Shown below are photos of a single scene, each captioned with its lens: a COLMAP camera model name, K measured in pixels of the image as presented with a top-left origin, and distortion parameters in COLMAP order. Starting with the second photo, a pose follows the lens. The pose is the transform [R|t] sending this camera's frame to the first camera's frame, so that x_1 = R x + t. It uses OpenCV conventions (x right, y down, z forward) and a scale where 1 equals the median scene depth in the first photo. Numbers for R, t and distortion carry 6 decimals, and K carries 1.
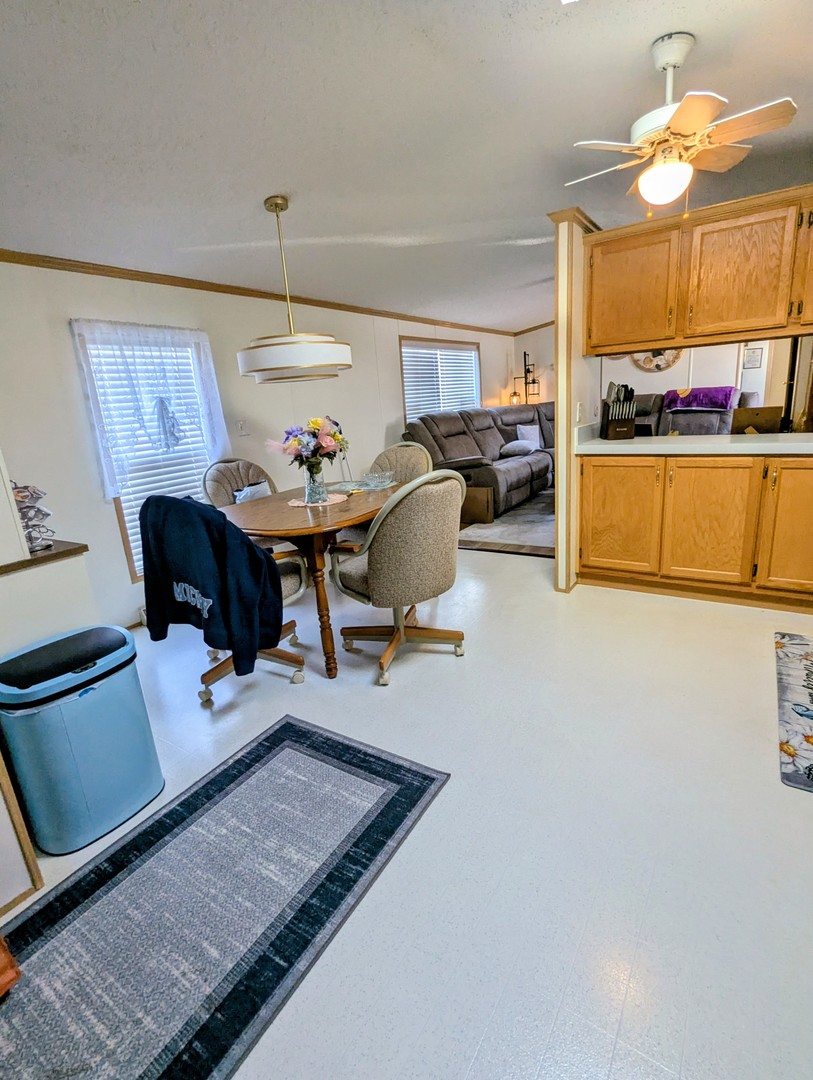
lens RADIAL K [[516.8, 0, 406.5], [0, 516.8, 540.0], [0, 0, 1]] dist [-0.000054, -0.000467]
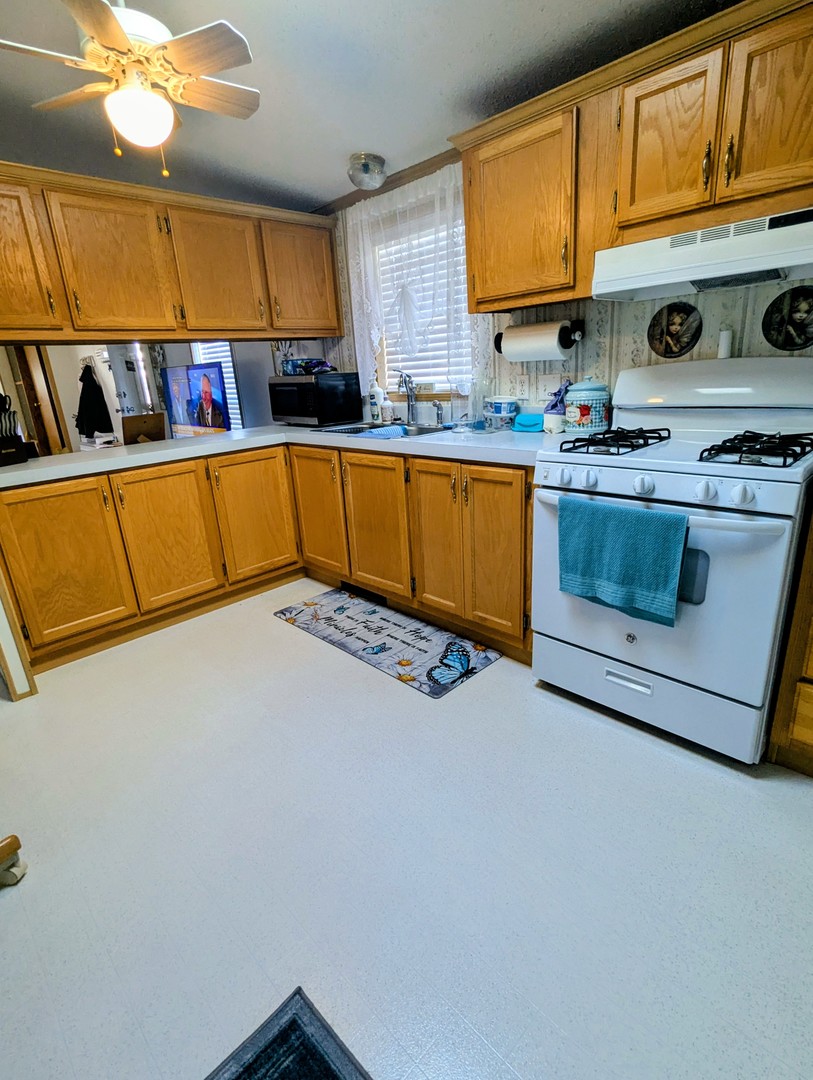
lens RADIAL K [[537.5, 0, 394.4], [0, 537.5, 540.6], [0, 0, 1]] dist [0.000513, 0.000411]
pose [[0.217071, -0.241195, 0.945888, -0.232779], [0.303293, 0.937700, 0.169505, -0.071298], [-0.927844, 0.250086, 0.276700, 0.381793]]
